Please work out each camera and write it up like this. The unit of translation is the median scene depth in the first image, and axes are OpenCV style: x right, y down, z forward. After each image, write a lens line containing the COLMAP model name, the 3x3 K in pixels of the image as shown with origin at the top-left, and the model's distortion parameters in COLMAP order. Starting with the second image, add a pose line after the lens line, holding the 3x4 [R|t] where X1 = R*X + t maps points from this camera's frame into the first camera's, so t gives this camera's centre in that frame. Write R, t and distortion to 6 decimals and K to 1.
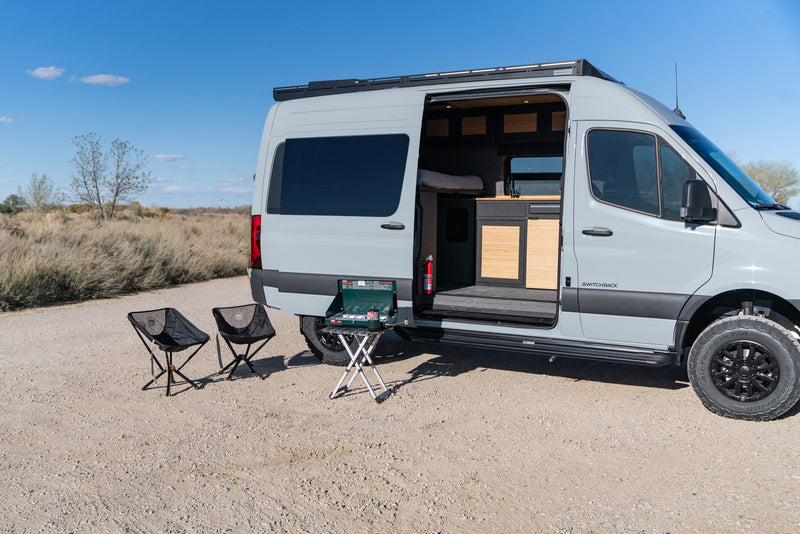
lens RADIAL K [[719.4, 0, 383.6], [0, 719.4, 266.9], [0, 0, 1]] dist [0.004405, 0.006218]
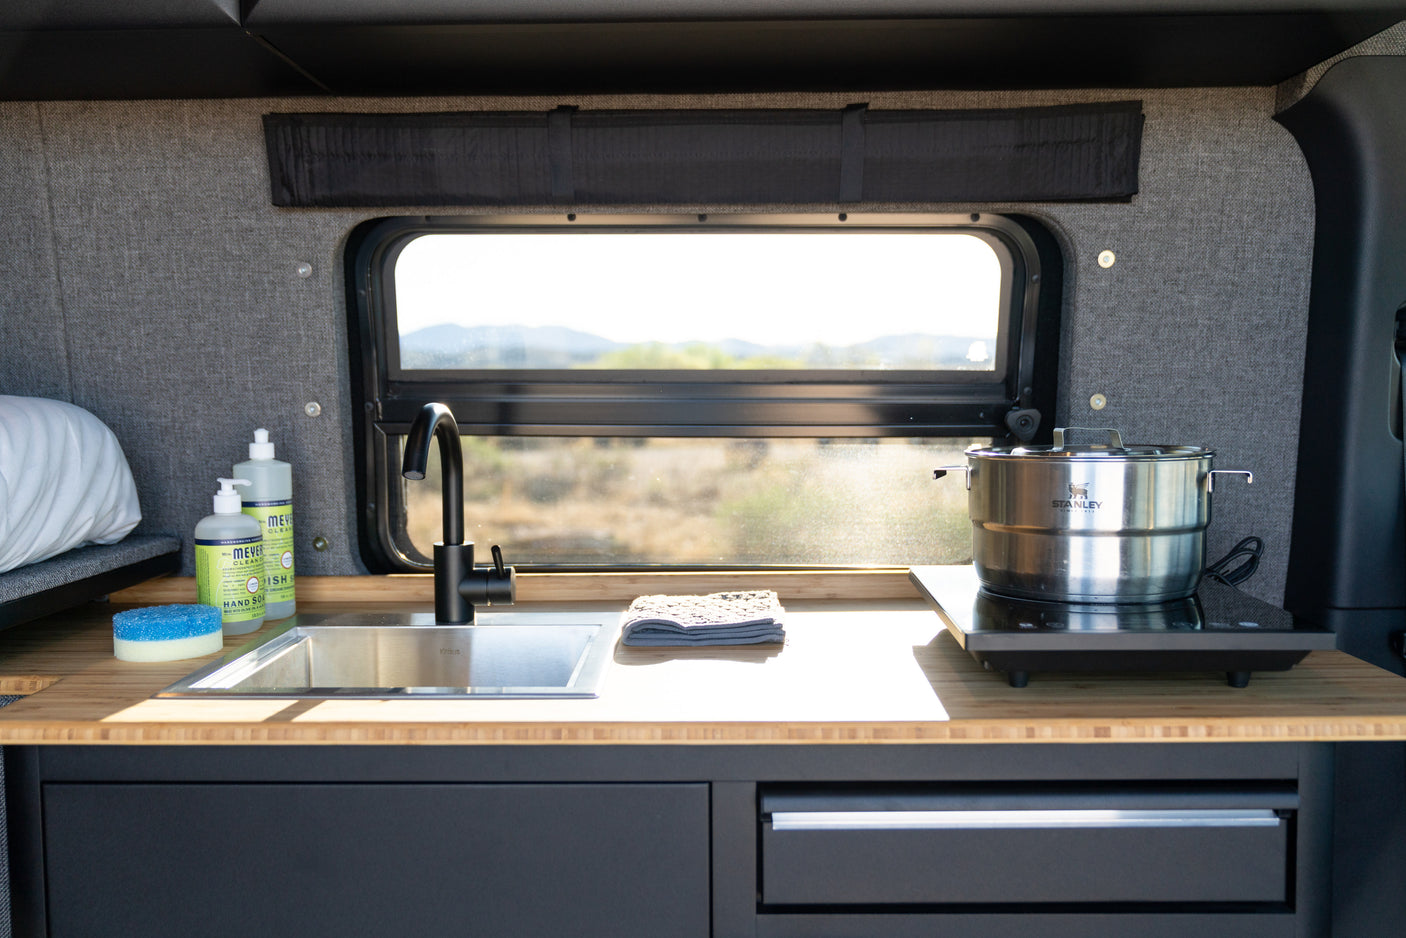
lens RADIAL K [[1264.3, 0, 674.2], [0, 1264.3, 468.7], [0, 0, 1]] dist [0.004405, 0.006218]
pose [[0.870893, -0.038104, 0.489993, 0.136852], [0.050143, 0.998676, -0.011461, -0.130007], [-0.488908, 0.034551, 0.871651, 0.949589]]
